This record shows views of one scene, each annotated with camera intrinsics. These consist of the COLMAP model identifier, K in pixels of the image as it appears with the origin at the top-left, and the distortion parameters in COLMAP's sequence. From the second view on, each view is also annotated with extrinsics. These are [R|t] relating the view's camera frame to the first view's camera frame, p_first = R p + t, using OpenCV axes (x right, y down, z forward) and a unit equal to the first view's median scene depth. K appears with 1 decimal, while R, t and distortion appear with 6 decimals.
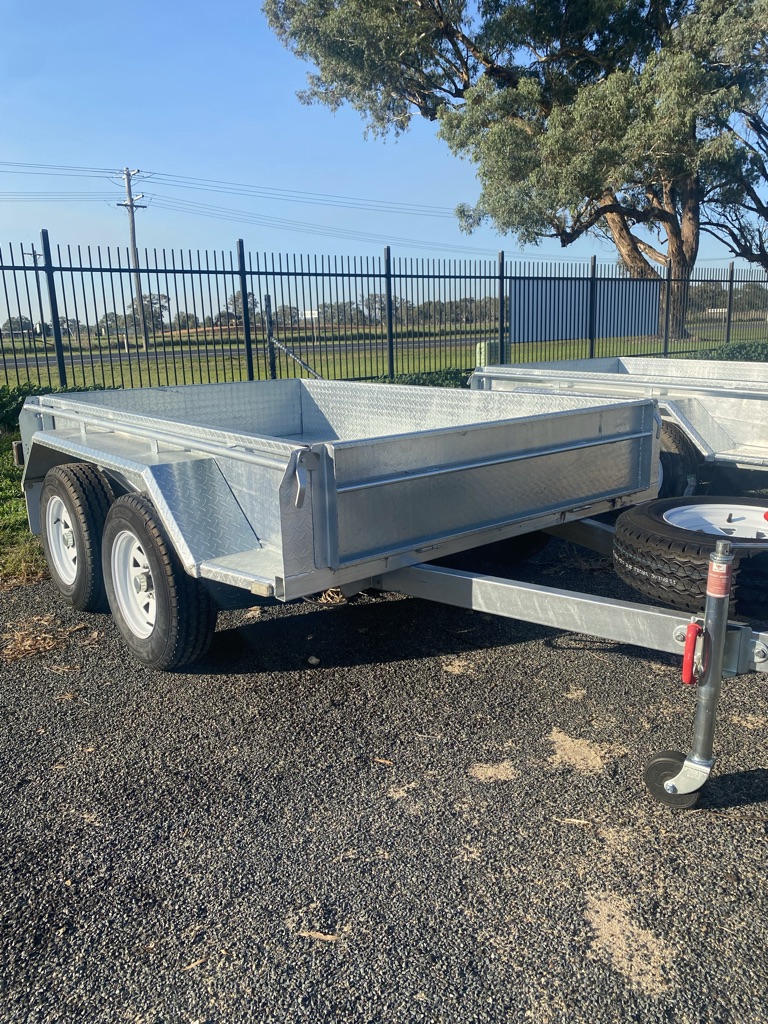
lens RADIAL K [[816.3, 0, 384.0], [0, 816.3, 512.0], [0, 0, 1]] dist [0.021263, -0.002161]
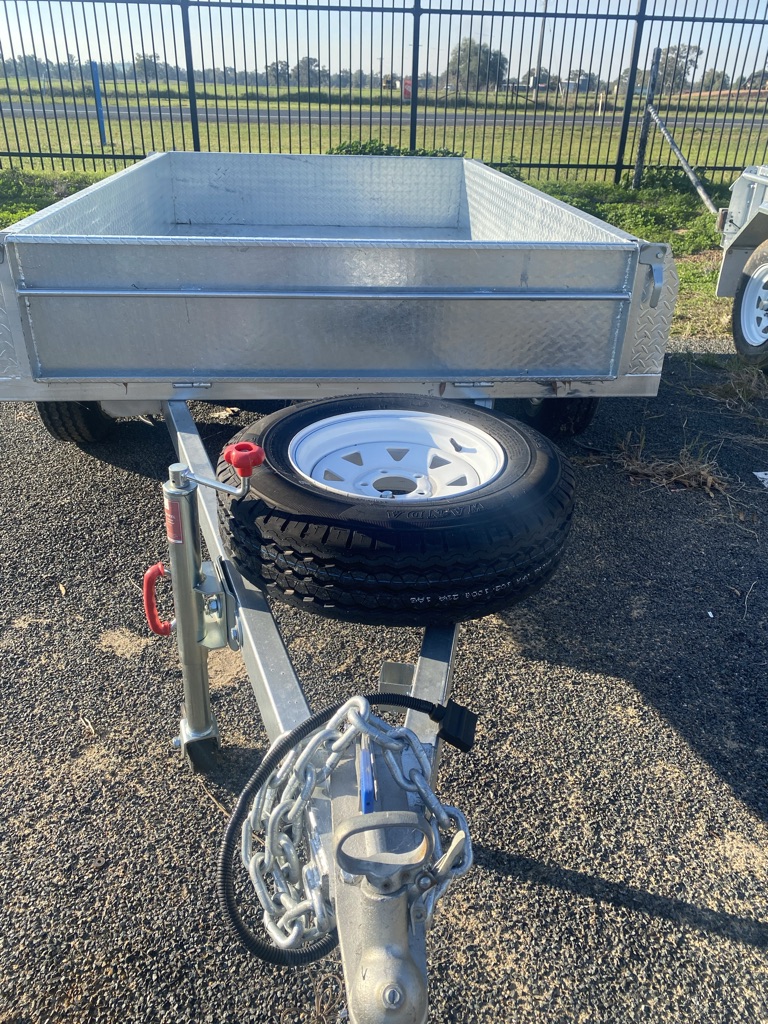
lens RADIAL K [[776.3, 0, 384.0], [0, 776.3, 548.7], [0, 0, 1]] dist [0.031627, -0.000009]
pose [[0.818143, 0.333799, -0.468210, 0.372862], [-0.175383, 0.920316, 0.349656, -0.066563], [0.547616, -0.203953, 0.811492, 0.239838]]
